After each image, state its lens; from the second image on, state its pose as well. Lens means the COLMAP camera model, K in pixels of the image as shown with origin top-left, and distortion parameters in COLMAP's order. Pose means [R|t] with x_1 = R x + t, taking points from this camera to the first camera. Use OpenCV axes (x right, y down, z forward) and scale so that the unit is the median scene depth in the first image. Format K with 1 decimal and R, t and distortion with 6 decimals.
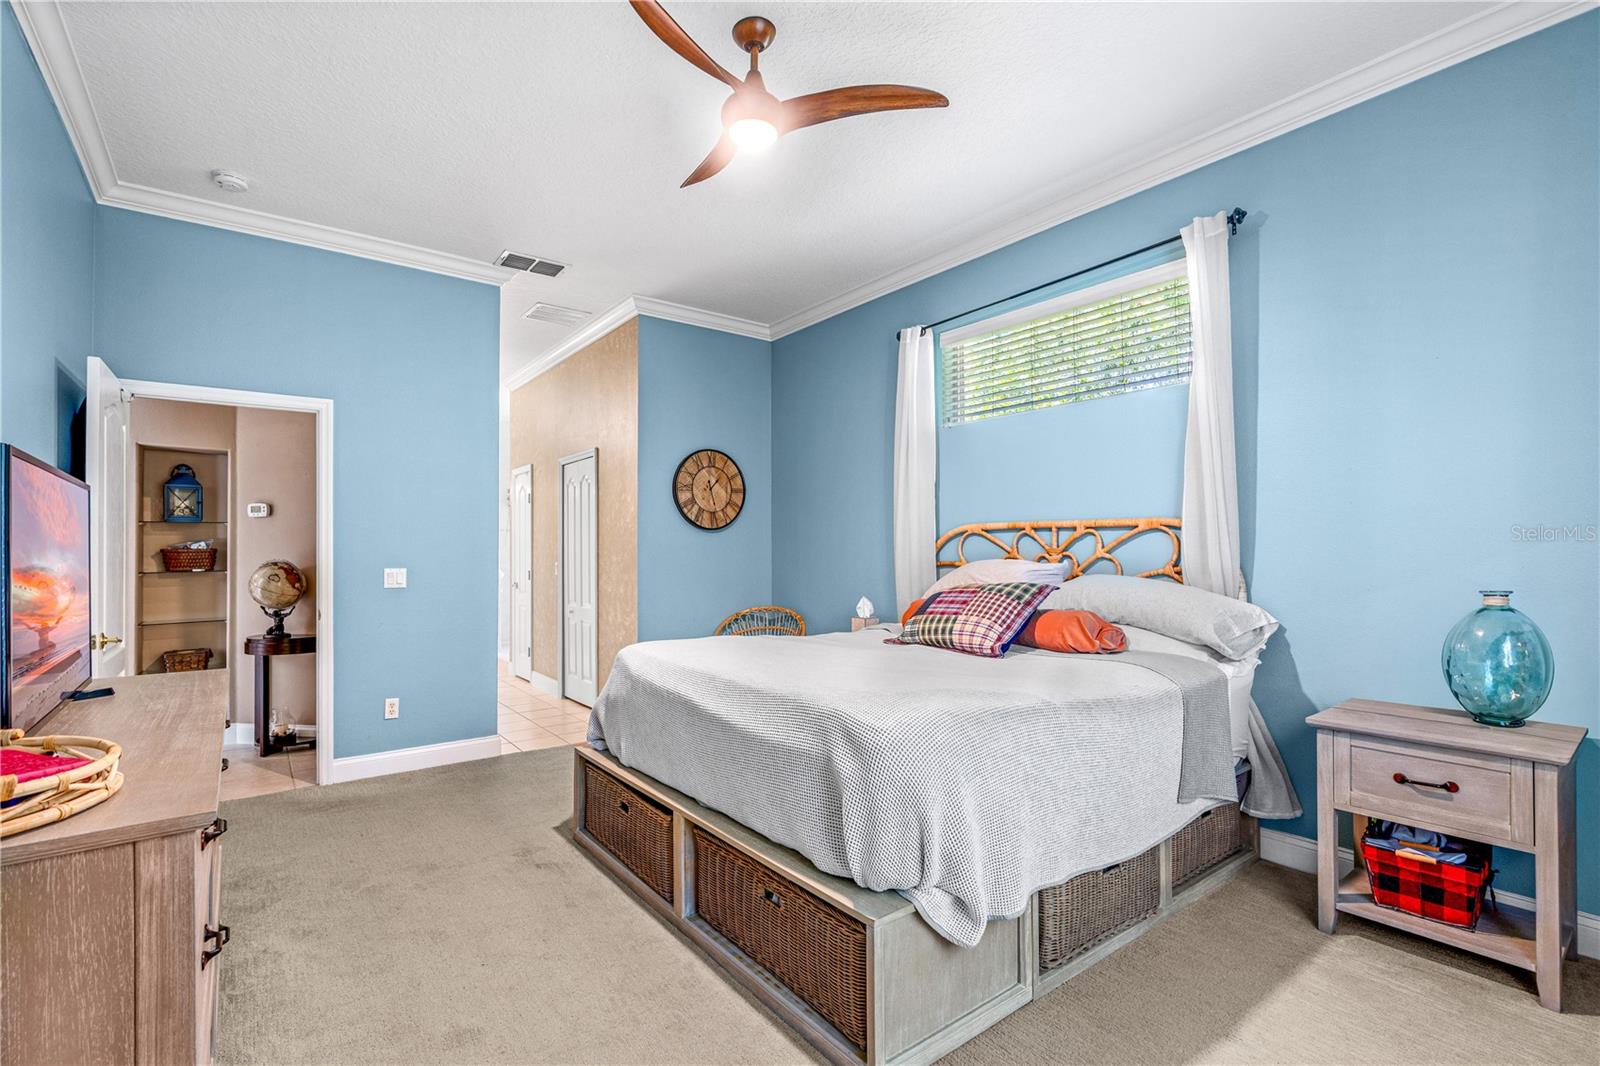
lens RADIAL K [[731.8, 0, 816.3], [0, 731.8, 541.8], [0, 0, 1]] dist [-0.008592, 0.006160]
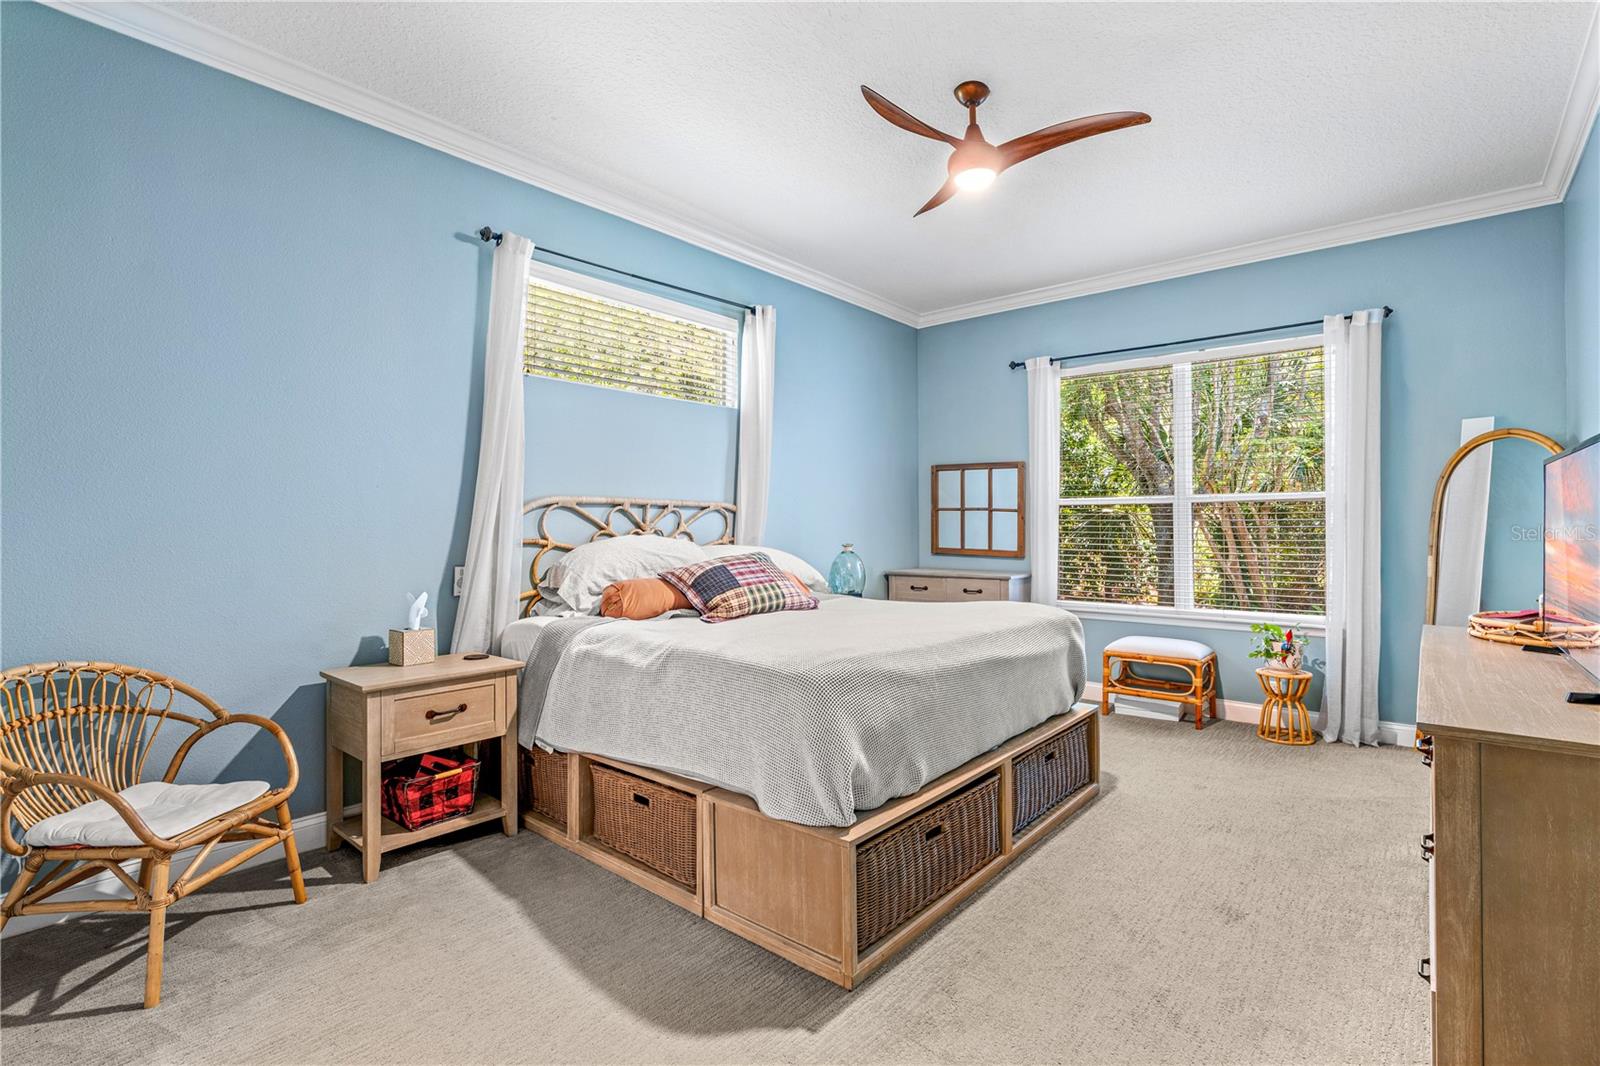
lens RADIAL K [[719.5, 0, 800.0], [0, 719.5, 533.0], [0, 0, 1]] dist [-0.011322, 0.001823]
pose [[-0.184107, -0.006276, 0.982886, -0.746488], [-0.008305, 0.999954, 0.004829, 0.014592], [-0.982871, -0.007273, -0.184151, 0.943601]]
